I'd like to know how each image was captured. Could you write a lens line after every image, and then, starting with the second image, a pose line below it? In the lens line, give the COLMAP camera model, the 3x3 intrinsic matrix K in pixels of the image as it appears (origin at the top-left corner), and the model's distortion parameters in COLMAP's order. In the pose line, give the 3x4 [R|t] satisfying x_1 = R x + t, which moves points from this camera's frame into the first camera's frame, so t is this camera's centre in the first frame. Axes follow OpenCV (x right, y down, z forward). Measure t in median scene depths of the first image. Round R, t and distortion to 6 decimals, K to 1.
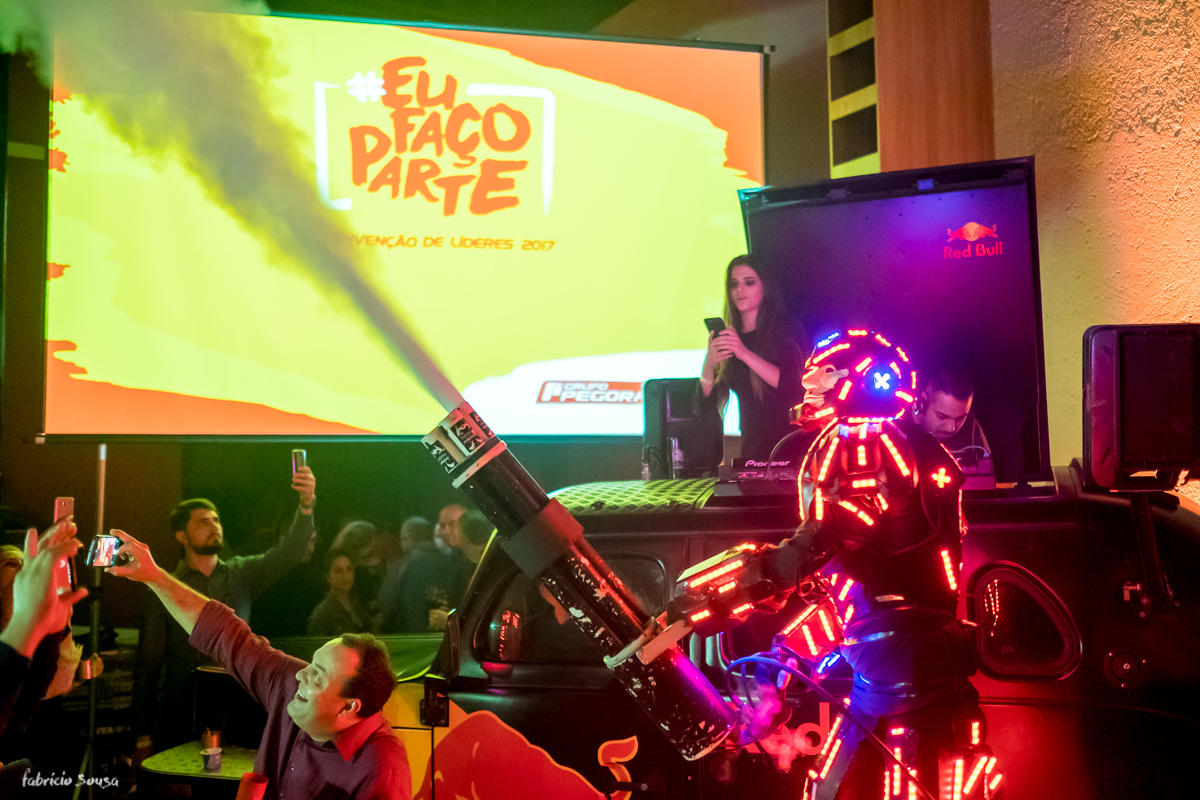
lens RADIAL K [[1274.0, 0, 599.6], [0, 1274.0, 398.3], [0, 0, 1]] dist [-0.013132, 0.000000]
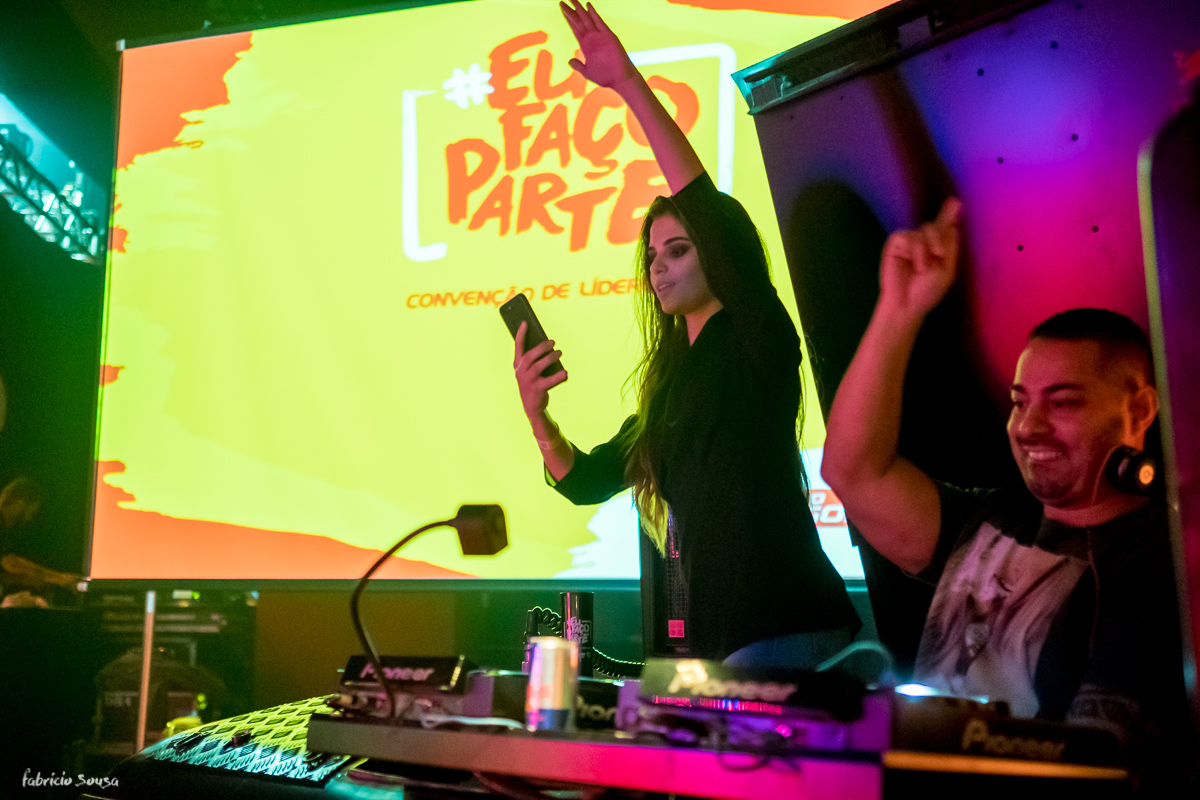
lens RADIAL K [[1274.0, 0, 606.9], [0, 1274.0, 429.3], [0, 0, 1]] dist [-0.013132, 0.000000]
pose [[0.864950, -0.058321, -0.498458, 0.226386], [0.021154, 0.996579, -0.079895, 0.004829], [0.501412, 0.058561, 0.863224, 0.434542]]
